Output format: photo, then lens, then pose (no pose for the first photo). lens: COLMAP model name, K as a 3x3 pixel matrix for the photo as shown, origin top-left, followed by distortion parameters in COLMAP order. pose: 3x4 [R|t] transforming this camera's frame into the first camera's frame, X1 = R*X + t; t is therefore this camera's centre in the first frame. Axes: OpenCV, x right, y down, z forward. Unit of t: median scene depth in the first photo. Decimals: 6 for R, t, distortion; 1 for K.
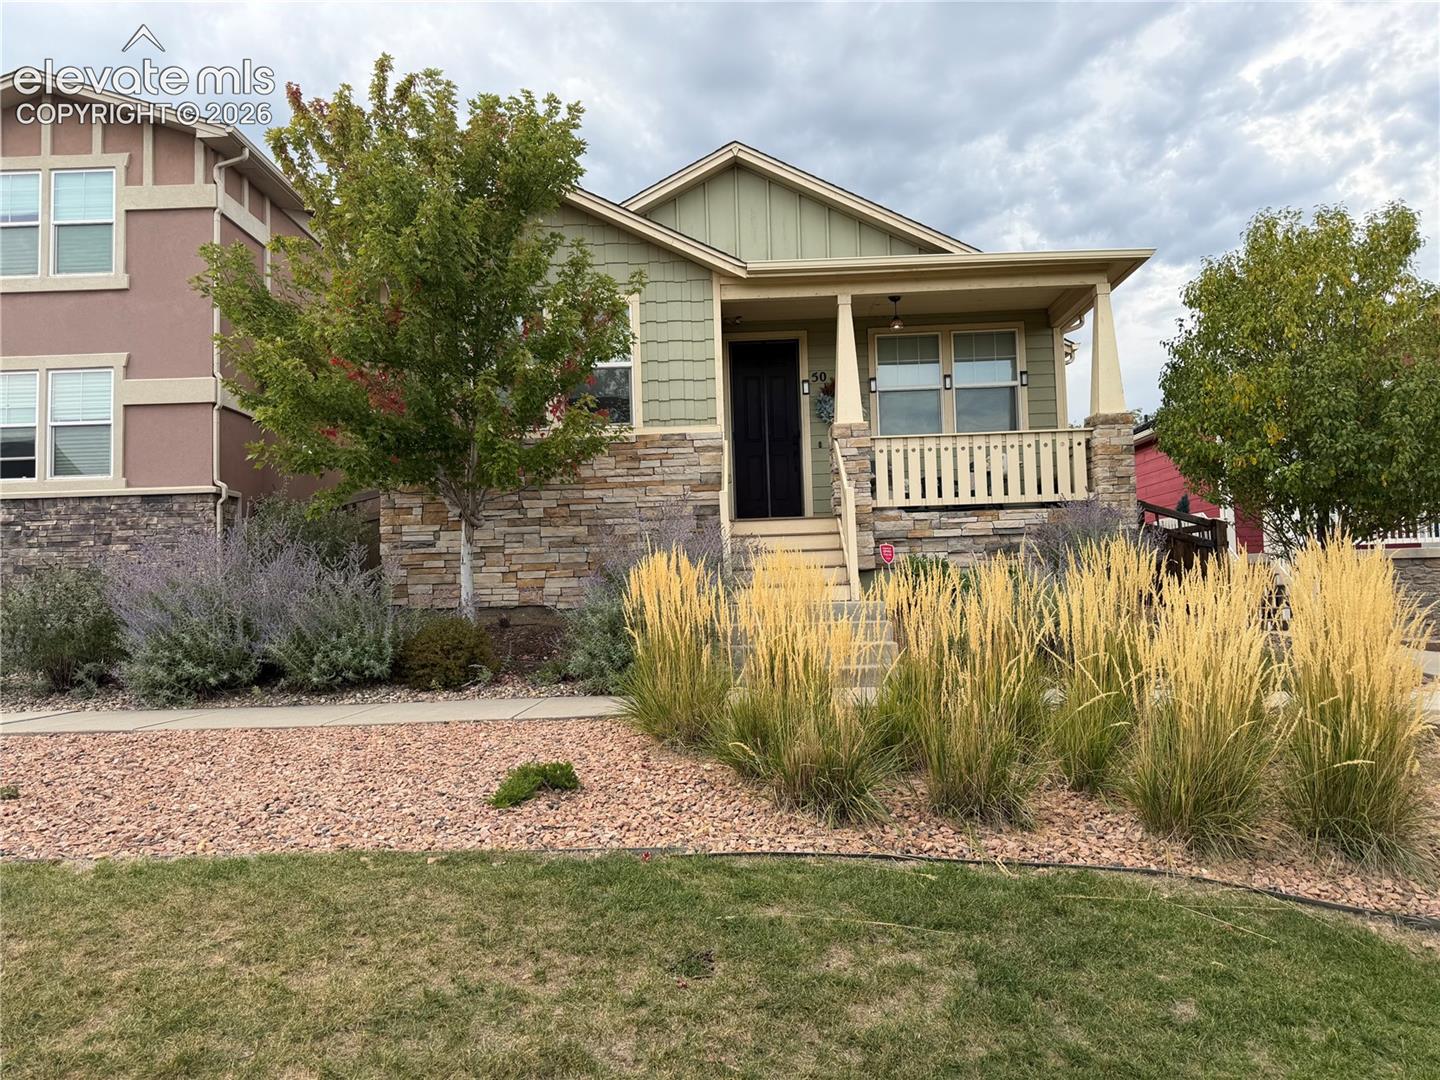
lens RADIAL K [[1036.9, 0, 722.2], [0, 1036.9, 547.5], [0, 0, 1]] dist [0.054808, -0.080919]
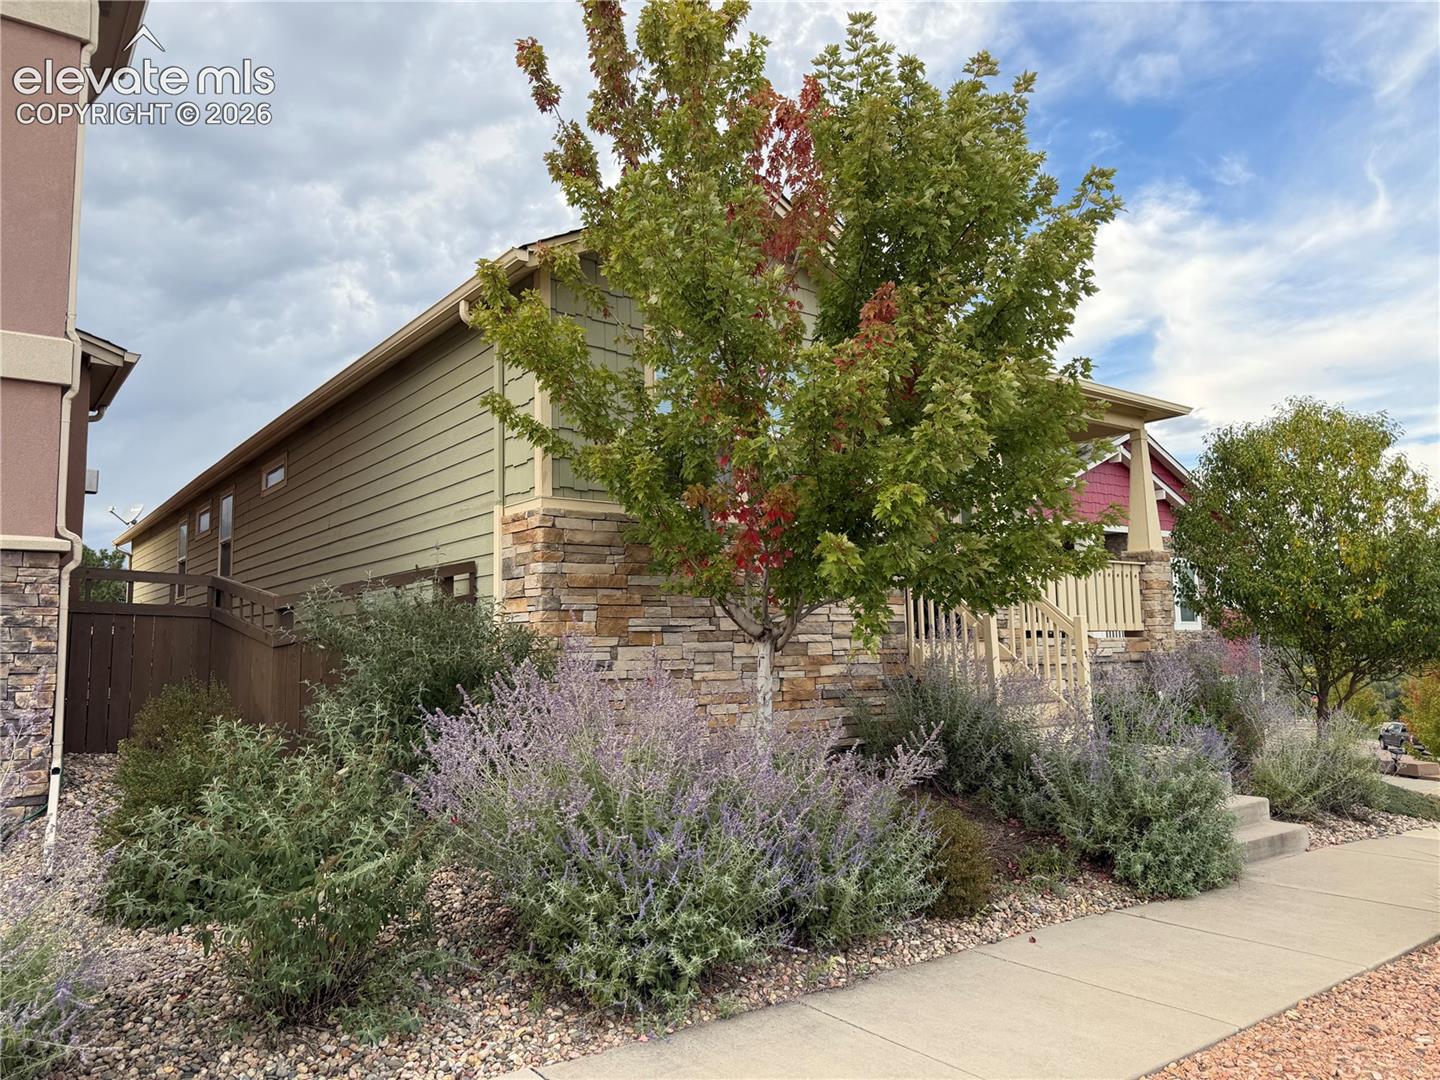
lens RADIAL K [[1036.9, 0, 706.1], [0, 1036.9, 544.0], [0, 0, 1]] dist [0.054808, -0.080919]
pose [[0.789144, 0.079378, 0.609057, -0.638169], [-0.043180, 0.996330, -0.073904, -0.034615], [-0.612688, 0.032022, 0.789676, 0.428478]]
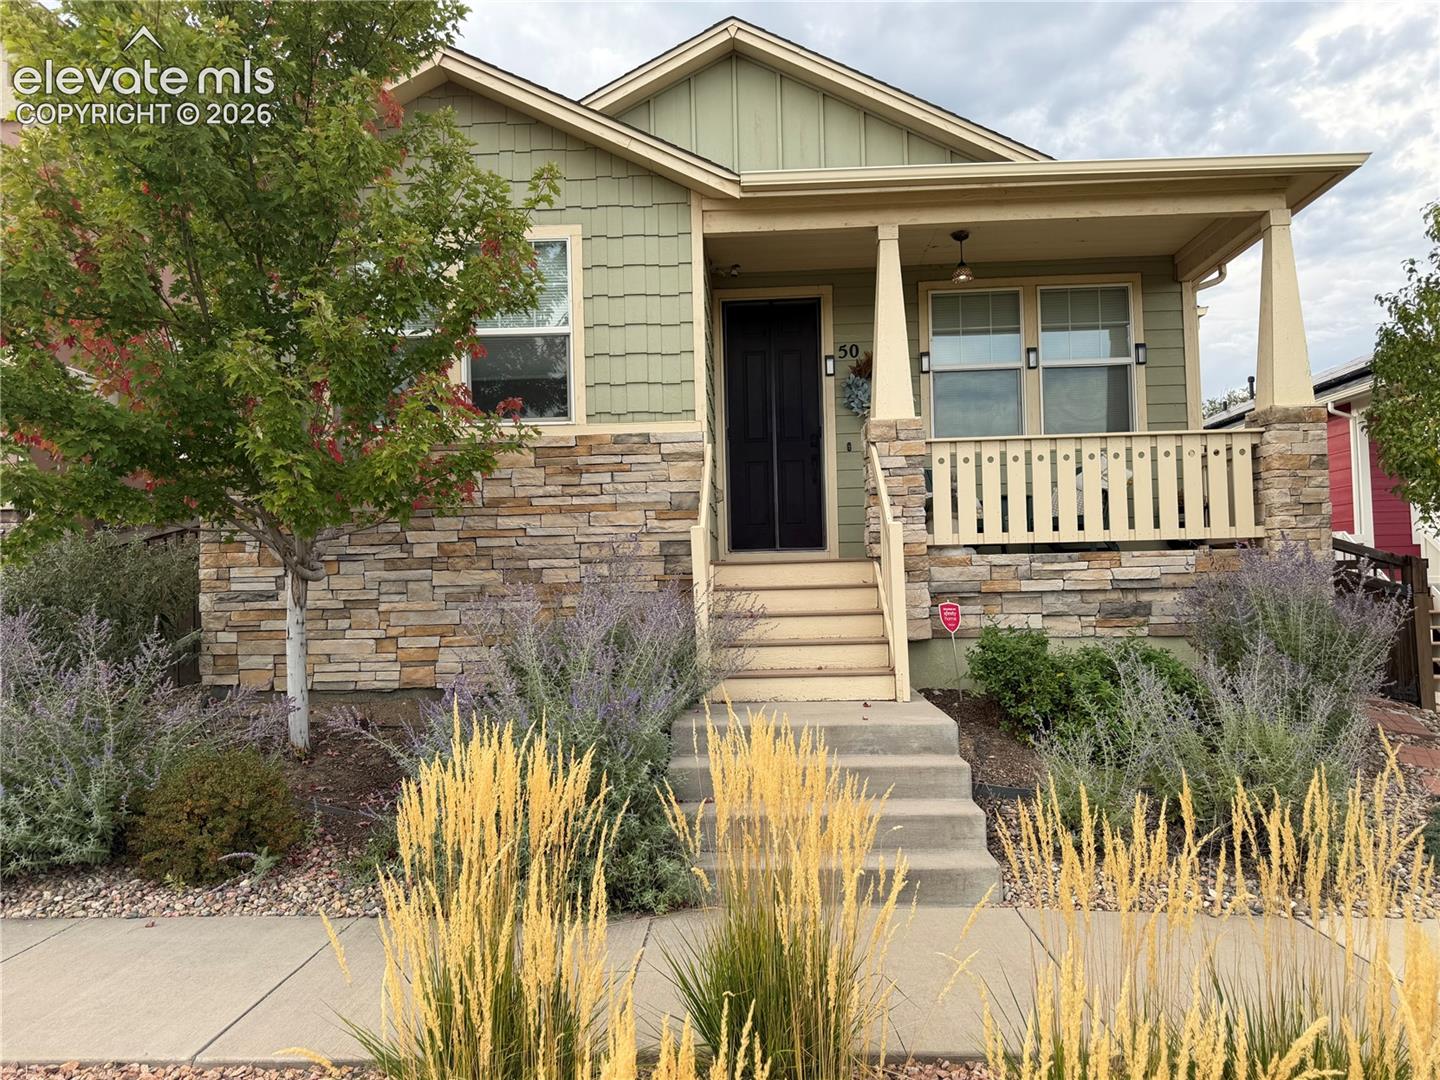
lens RADIAL K [[1036.9, 0, 734.4], [0, 1036.9, 546.8], [0, 0, 1]] dist [0.054808, -0.080919]
pose [[0.999817, 0.005955, -0.018201, 0.032505], [-0.005637, 0.999831, 0.017496, -0.048326], [0.018302, -0.017390, 0.999681, 0.327082]]
